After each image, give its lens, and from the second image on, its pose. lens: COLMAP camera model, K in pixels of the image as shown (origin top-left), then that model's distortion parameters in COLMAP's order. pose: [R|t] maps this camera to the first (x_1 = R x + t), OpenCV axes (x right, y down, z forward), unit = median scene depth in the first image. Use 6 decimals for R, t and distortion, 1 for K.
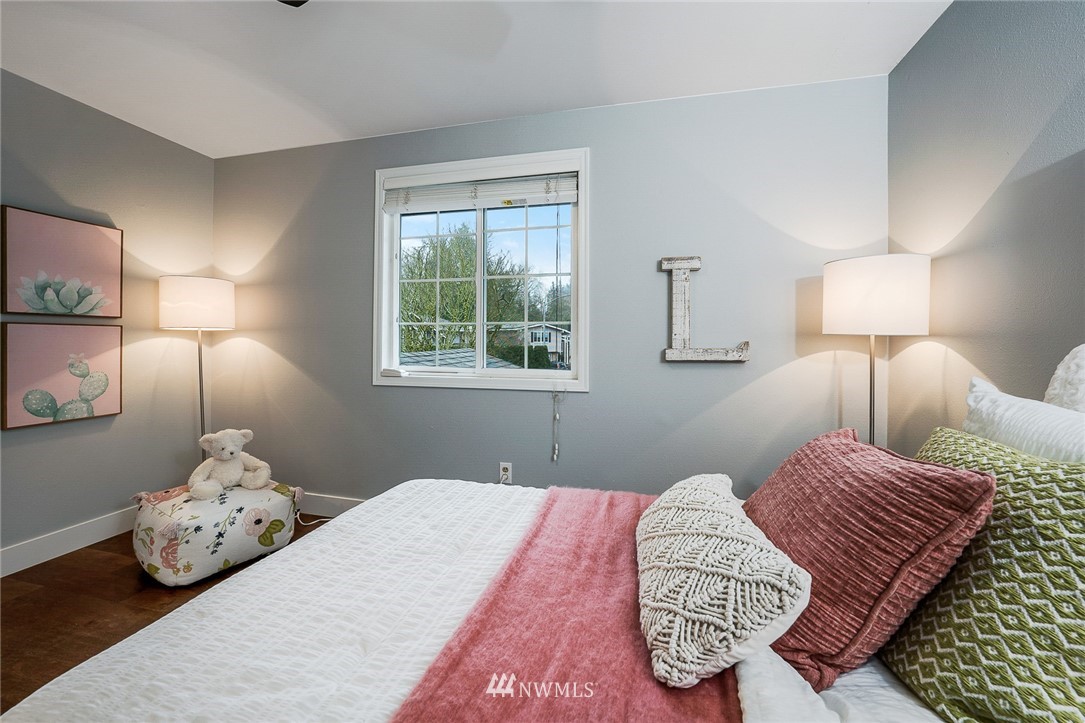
lens RADIAL K [[393.1, 0, 559.8], [0, 393.1, 342.5], [0, 0, 1]] dist [-0.017078, 0.000047]
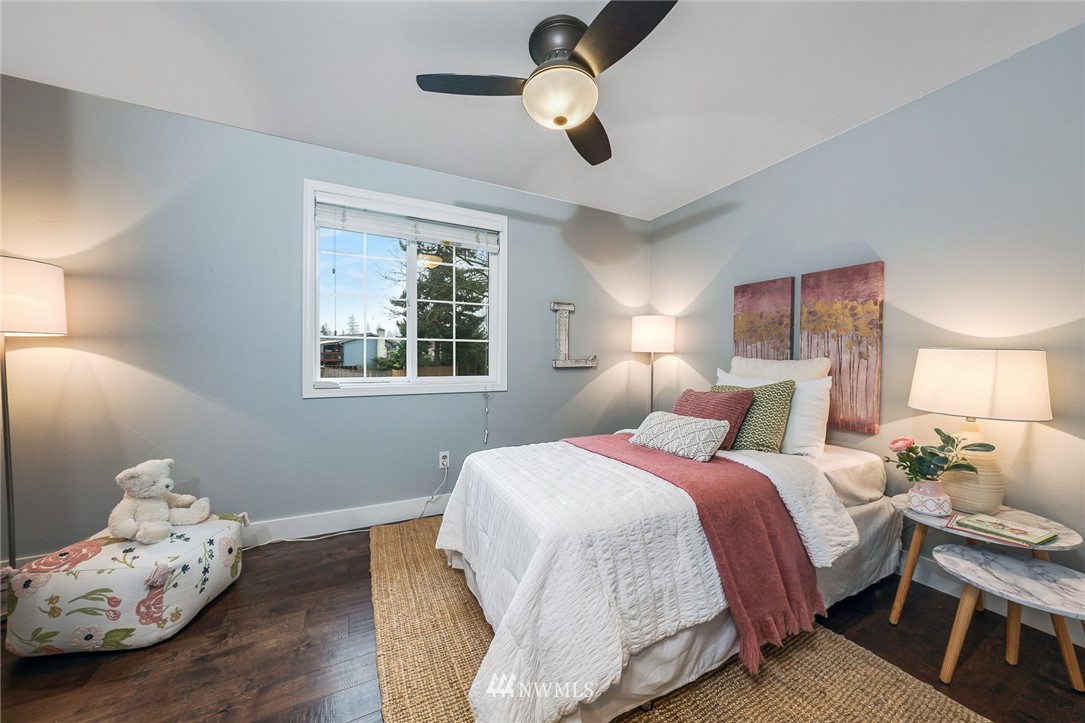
lens RADIAL K [[393.1, 0, 540.6], [0, 393.1, 362.6], [0, 0, 1]] dist [-0.017078, 0.000047]
pose [[0.759100, -0.008228, 0.650922, -0.872067], [-0.004026, 0.999842, 0.017333, -0.000149], [-0.650962, -0.015778, 0.758946, -0.174213]]
